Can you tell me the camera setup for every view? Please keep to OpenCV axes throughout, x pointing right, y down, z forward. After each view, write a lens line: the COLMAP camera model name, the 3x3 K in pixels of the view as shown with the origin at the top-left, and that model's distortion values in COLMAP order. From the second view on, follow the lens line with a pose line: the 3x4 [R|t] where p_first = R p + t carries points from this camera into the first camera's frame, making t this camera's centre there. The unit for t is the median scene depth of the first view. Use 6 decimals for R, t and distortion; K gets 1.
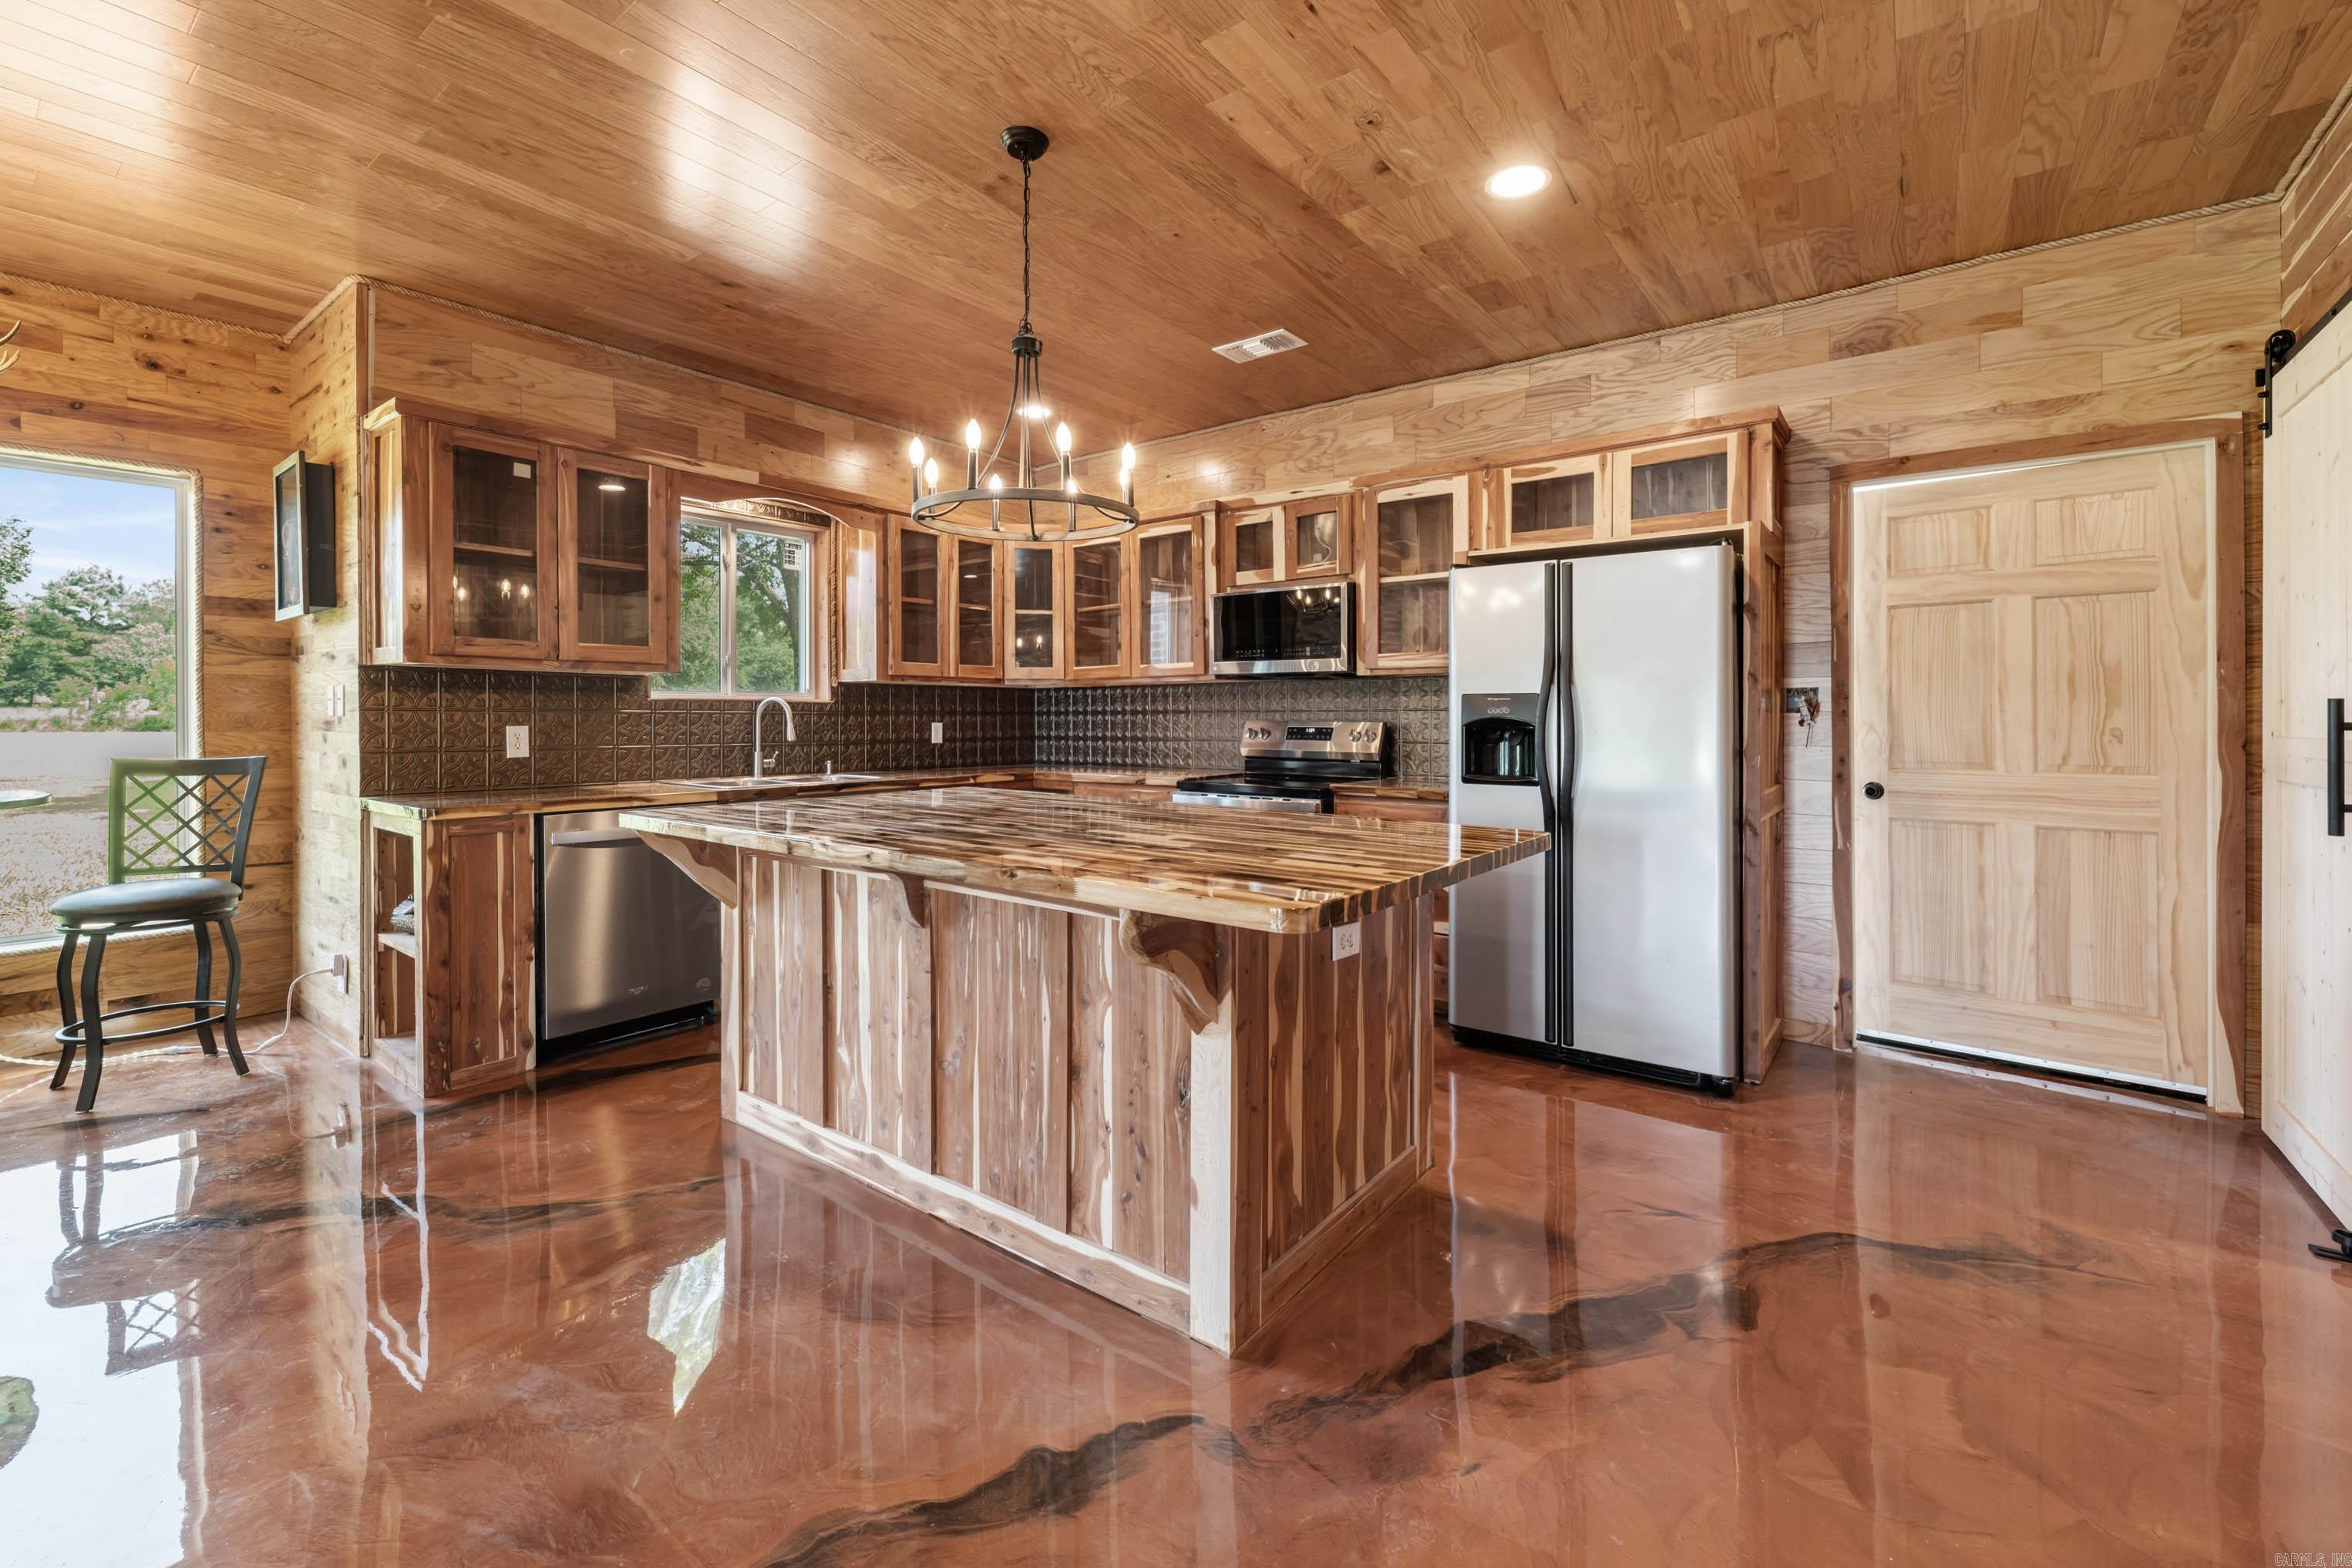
lens RADIAL K [[966.4, 0, 1202.8], [0, 966.4, 757.8], [0, 0, 1]] dist [0.002211, -0.000721]
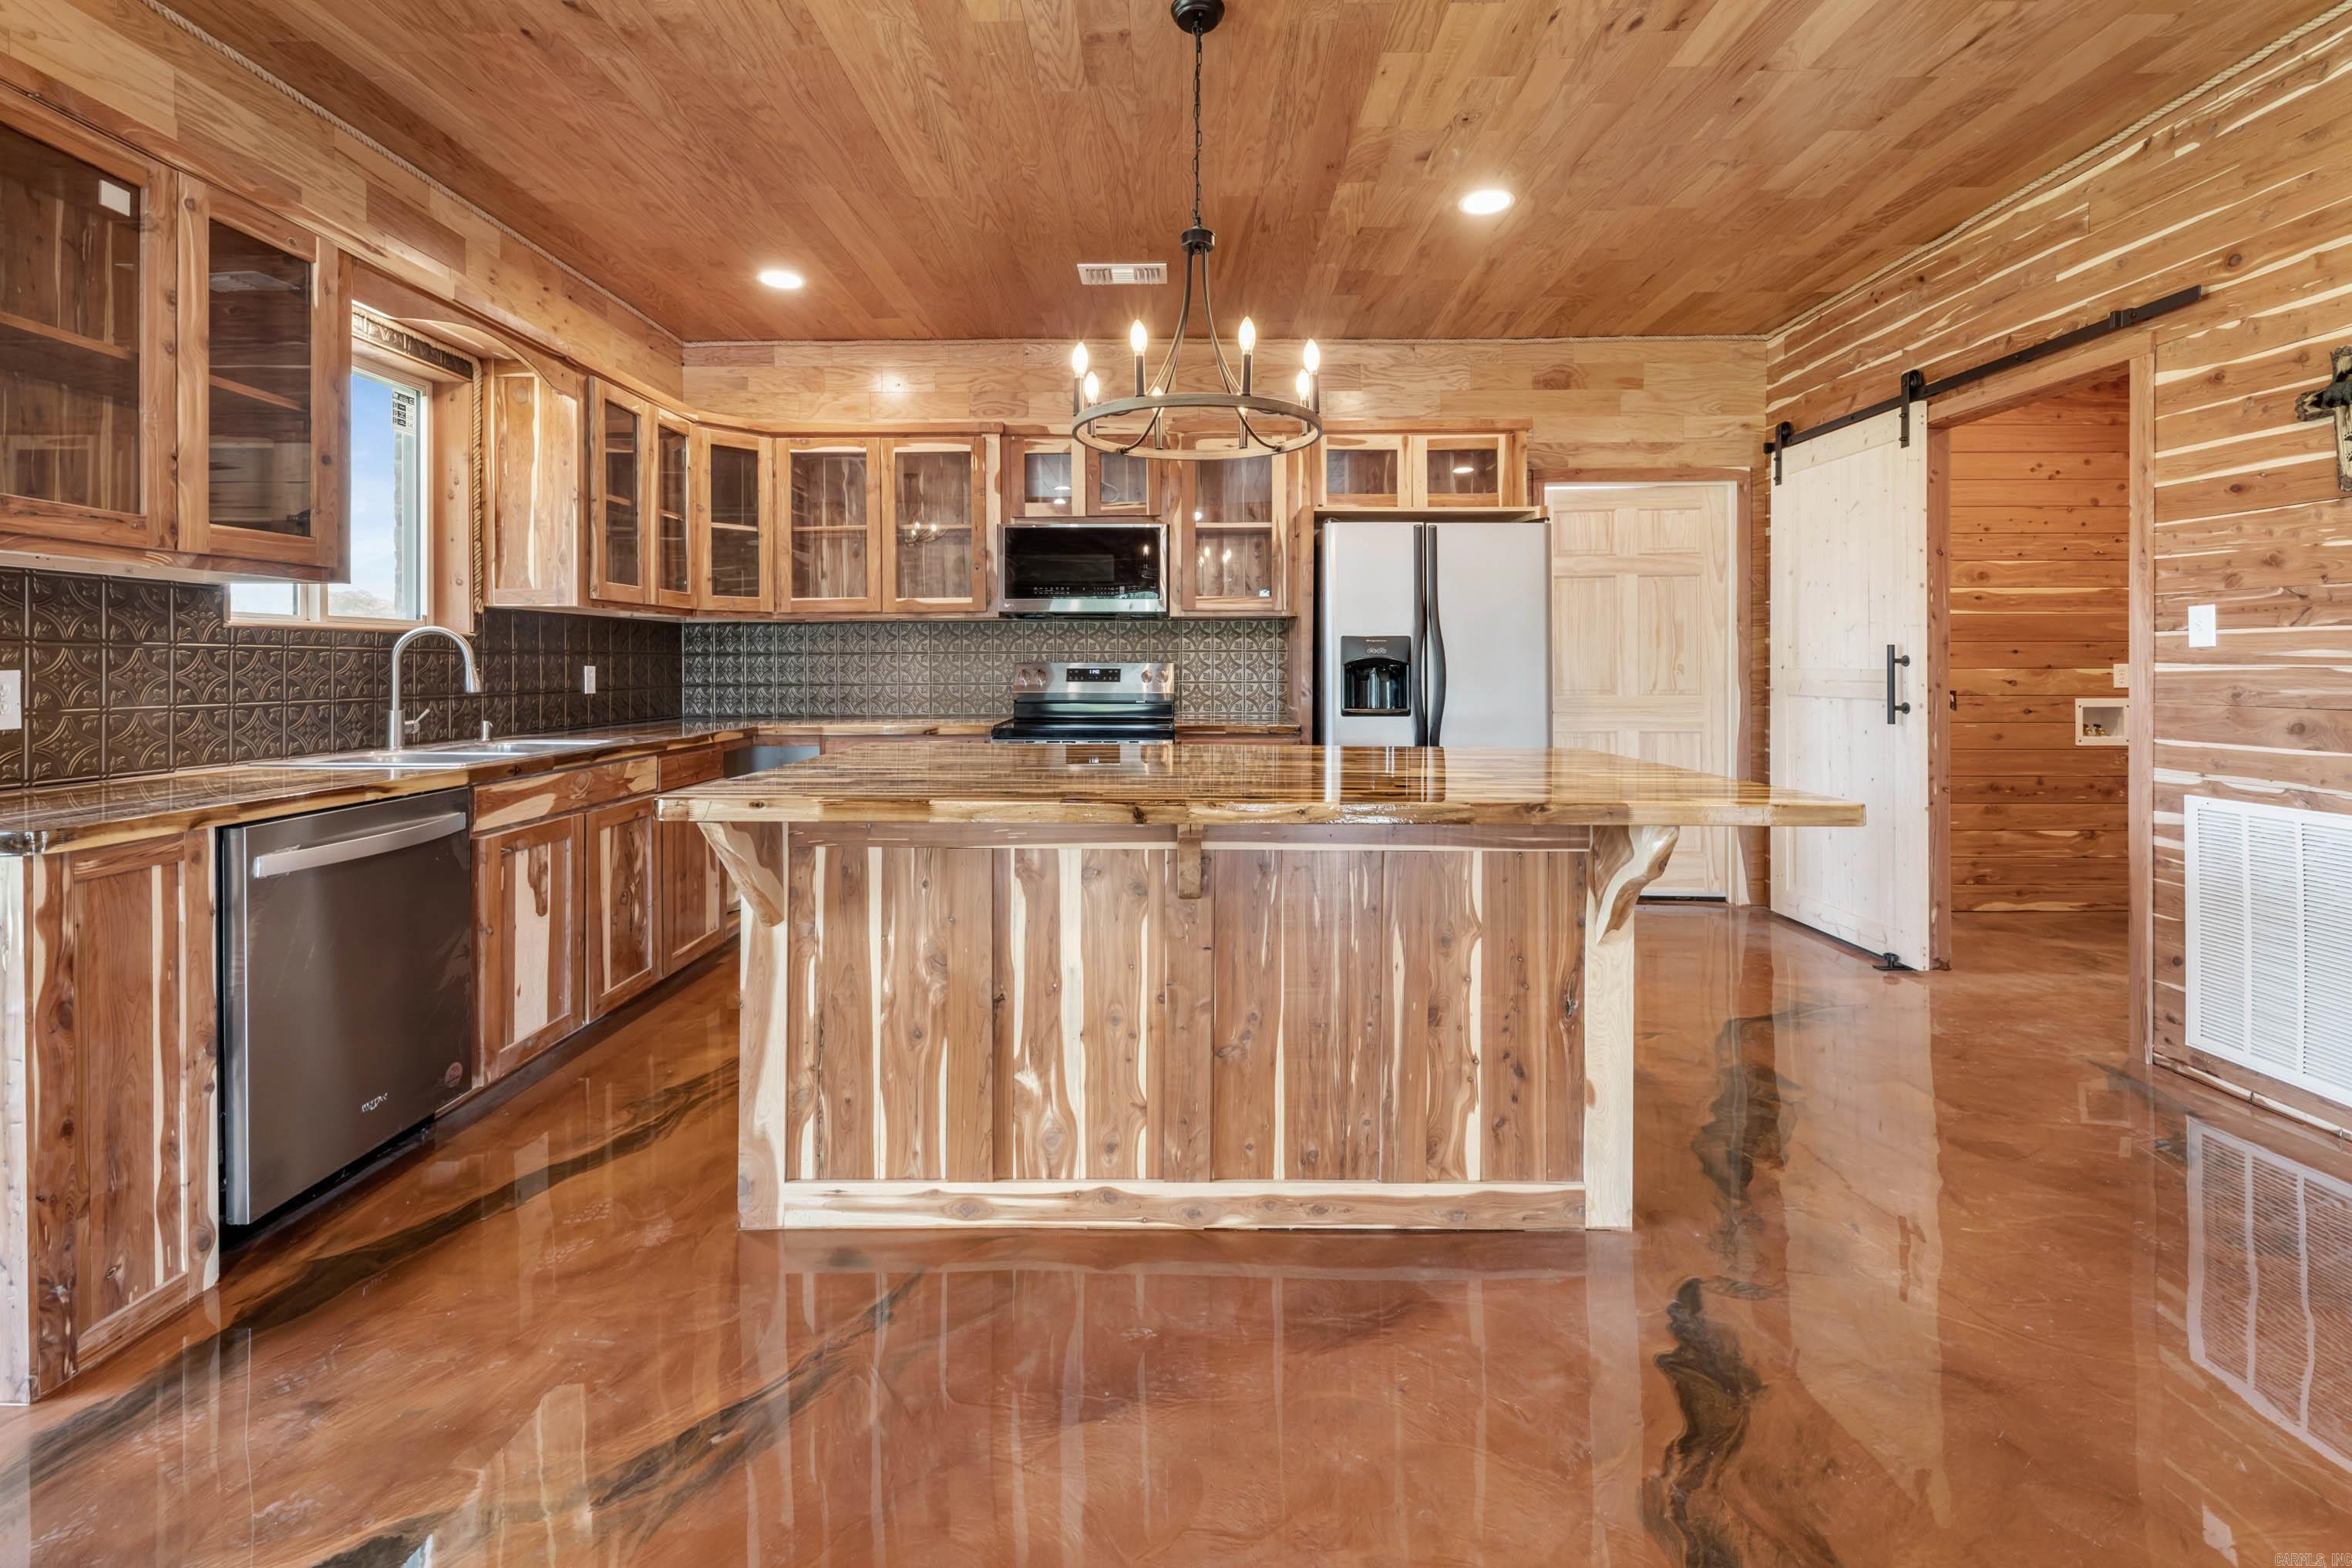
lens RADIAL K [[966.4, 0, 1196.1], [0, 966.4, 702.5], [0, 0, 1]] dist [0.002211, -0.000721]
pose [[0.808926, -0.025693, 0.587349, -0.560559], [0.026444, 0.999624, 0.007307, -0.002379], [-0.587315, 0.009622, 0.809301, 0.217341]]
